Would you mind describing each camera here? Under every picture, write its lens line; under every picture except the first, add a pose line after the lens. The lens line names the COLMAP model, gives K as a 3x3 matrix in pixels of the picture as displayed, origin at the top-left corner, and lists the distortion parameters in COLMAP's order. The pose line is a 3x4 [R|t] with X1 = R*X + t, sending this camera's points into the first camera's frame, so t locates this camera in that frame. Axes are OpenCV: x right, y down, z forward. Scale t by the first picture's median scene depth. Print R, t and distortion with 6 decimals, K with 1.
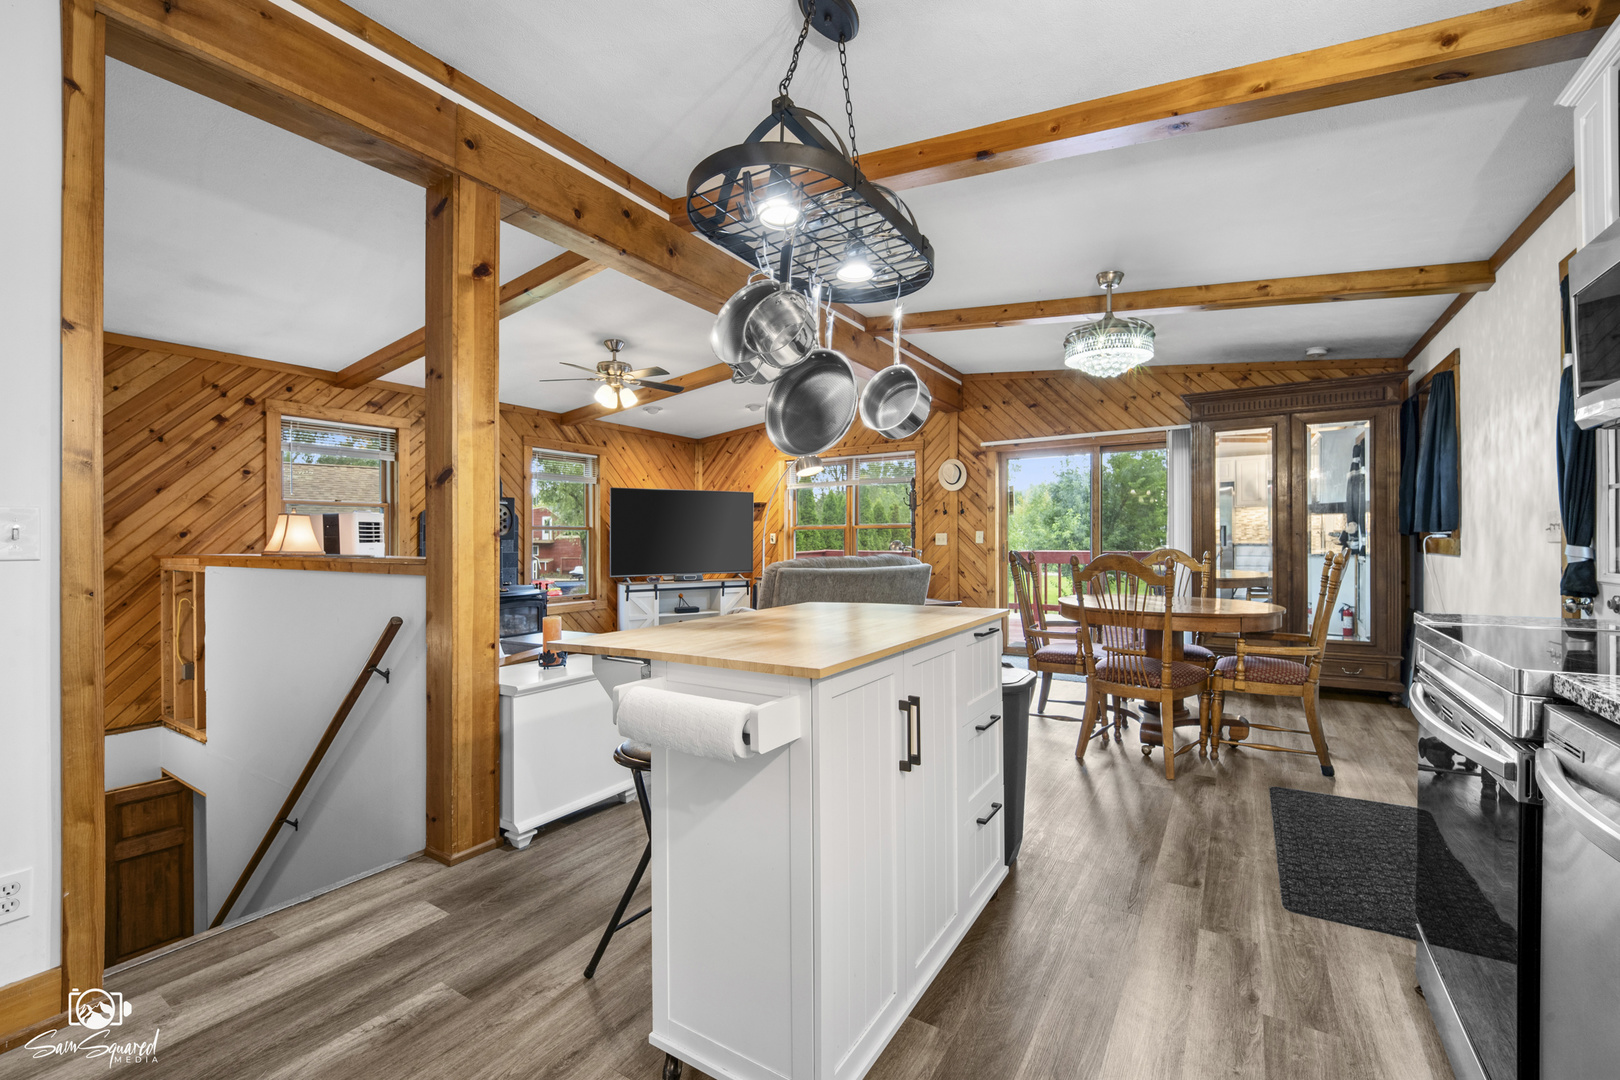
lens RADIAL K [[694.2, 0, 821.4], [0, 694.2, 540.4], [0, 0, 1]] dist [0.001893, -0.000176]
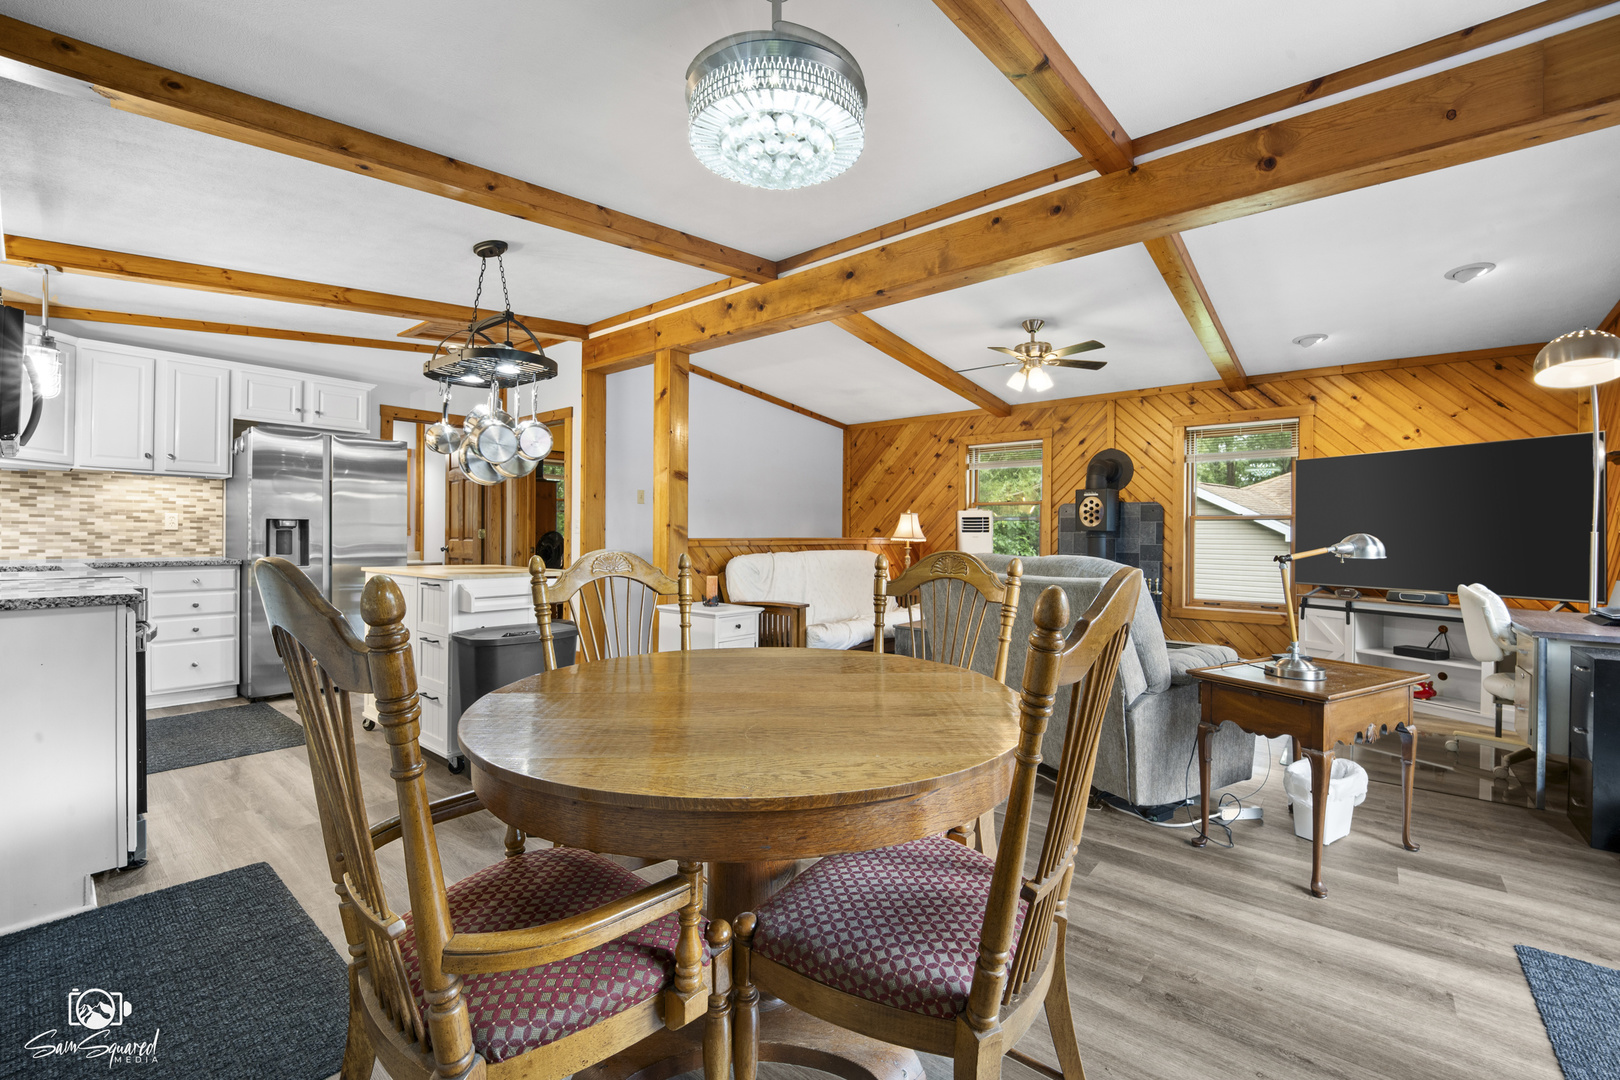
lens RADIAL K [[676.0, 0, 796.8], [0, 676.0, 533.6], [0, 0, 1]] dist [-0.012190, -0.000444]
pose [[-0.159065, 0.004041, -0.987260, 0.544464], [-0.006337, 0.999967, 0.005114, 0.000506], [0.987248, 0.007069, -0.159034, 0.690210]]
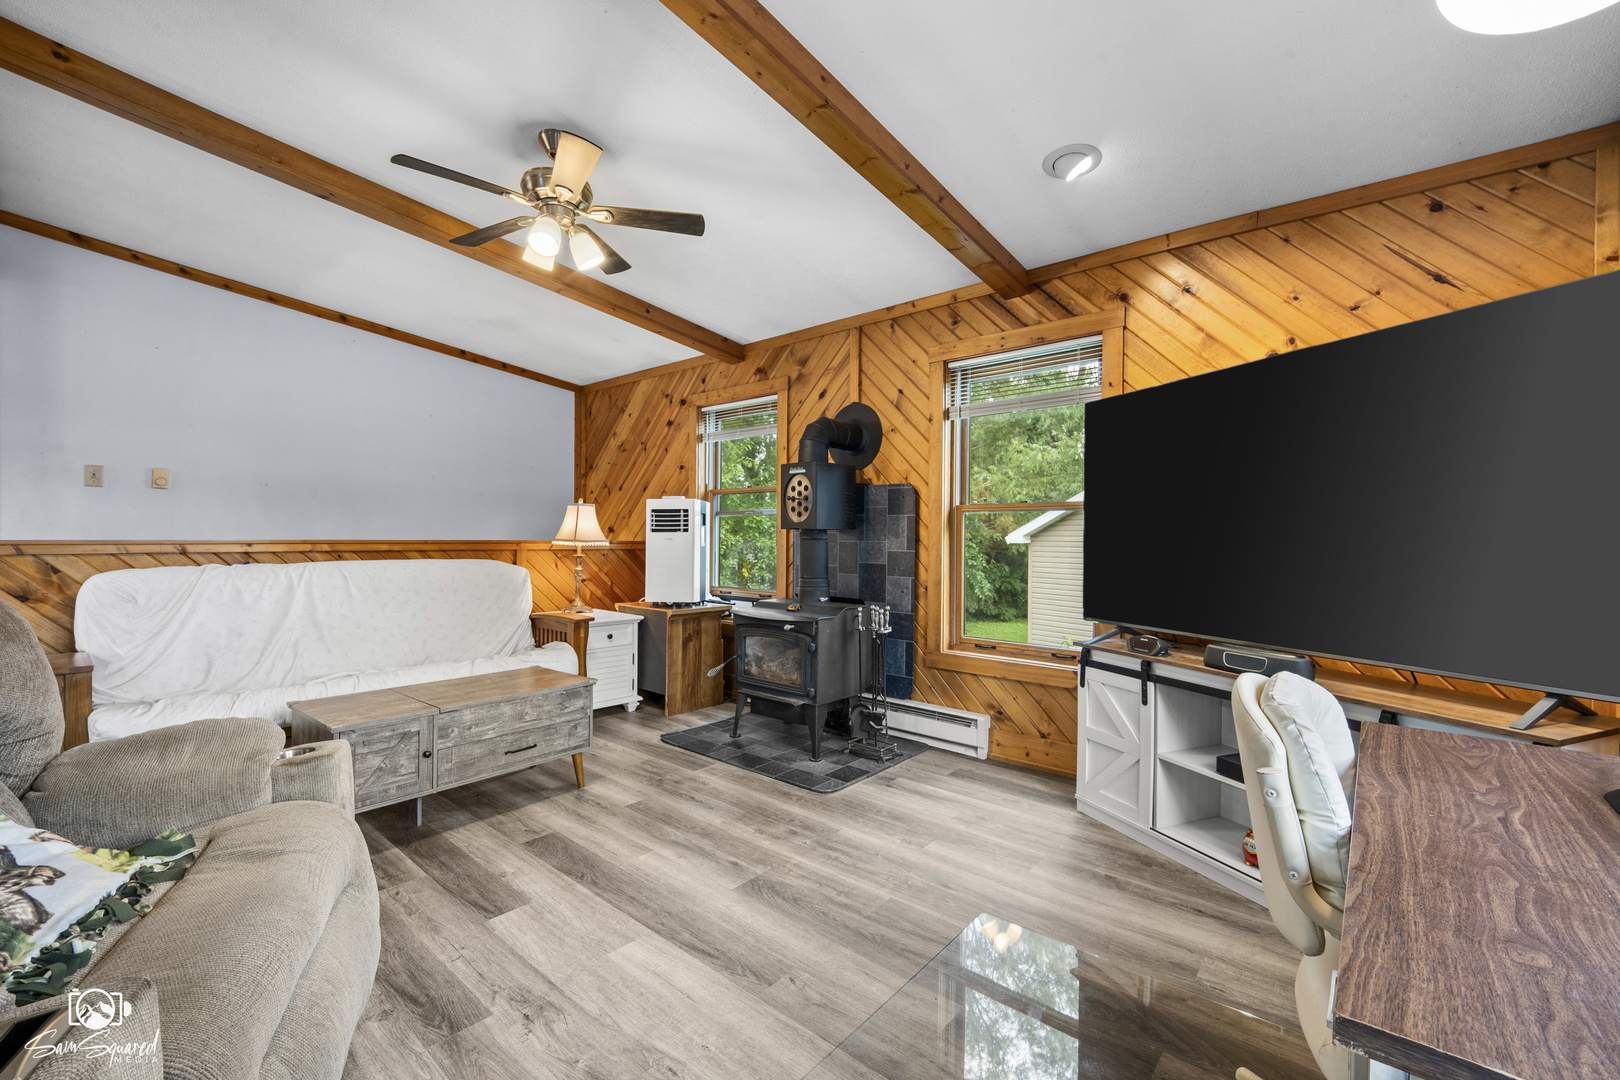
lens RADIAL K [[671.9, 0, 806.0], [0, 671.9, 534.3], [0, 0, 1]] dist [0.021868, -0.015875]
pose [[-0.162830, 0.002870, -0.986650, 0.137975], [-0.005287, 0.999979, 0.003782, 0.001275], [0.986640, 0.005832, -0.162811, 1.041747]]
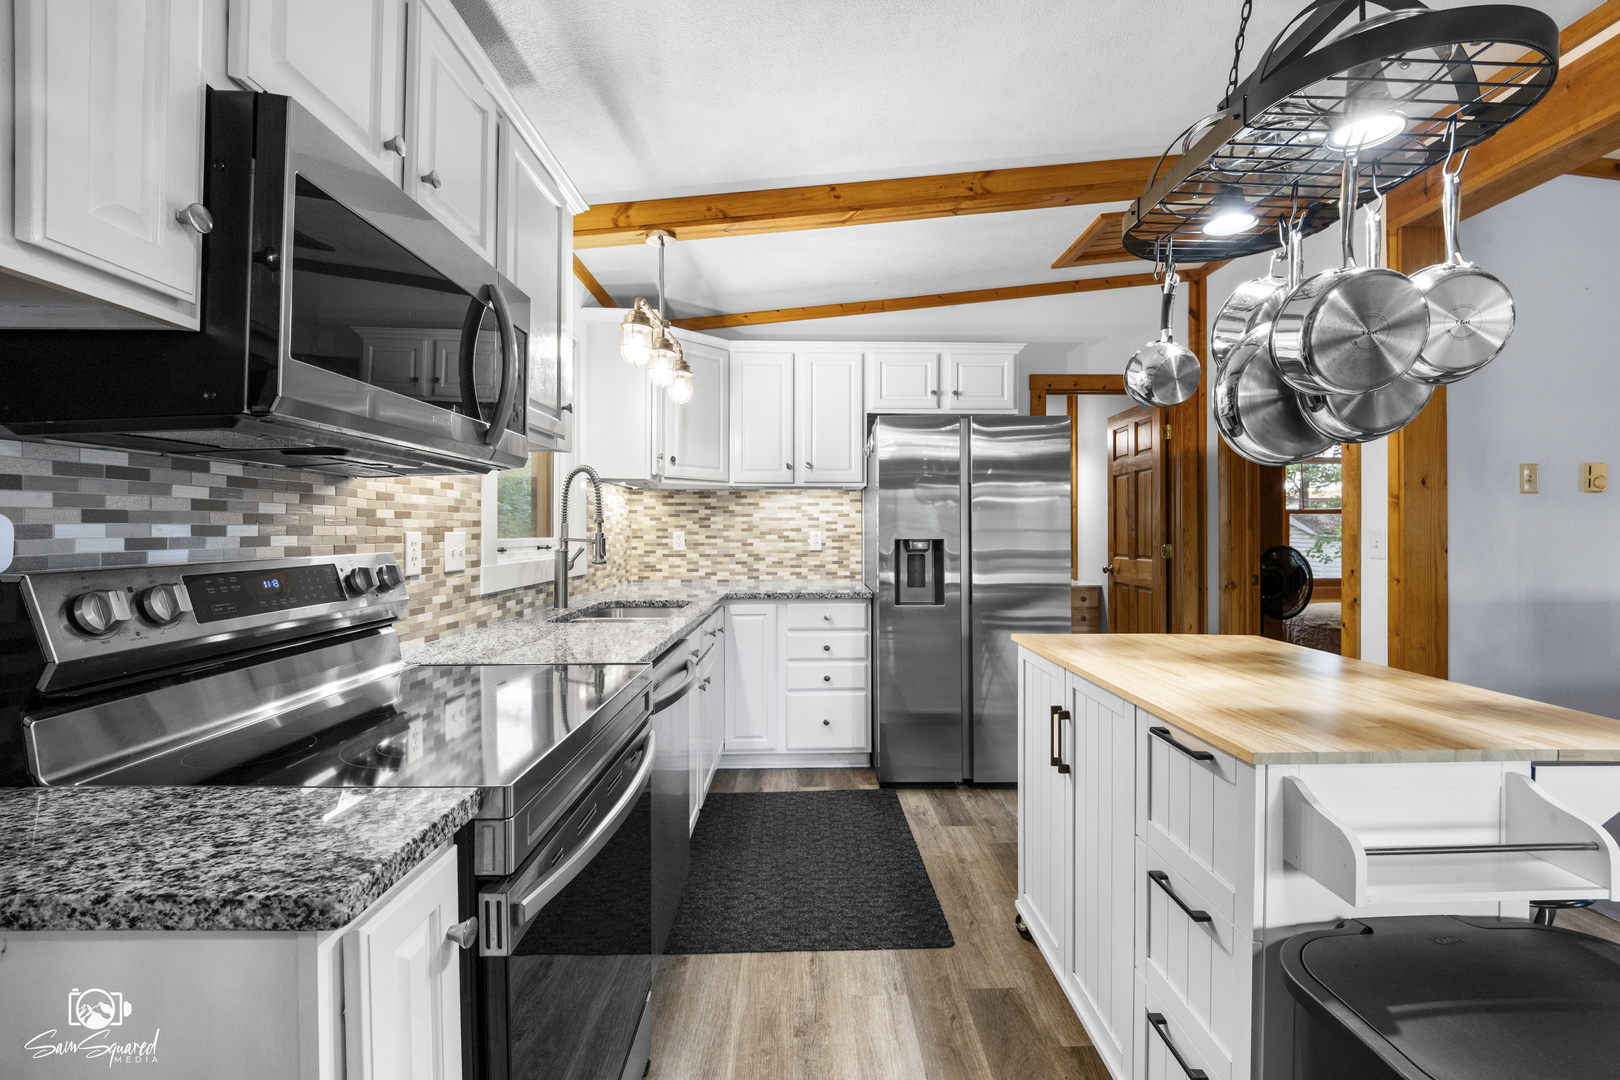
lens RADIAL K [[694.2, 0, 821.4], [0, 694.2, 540.4], [0, 0, 1]] dist [0.001893, -0.000176]
pose [[-0.838758, 0.015471, -0.544284, 0.264358], [0.008115, 0.999840, 0.015914, -0.016881], [0.544444, 0.008931, -0.838750, 0.435191]]
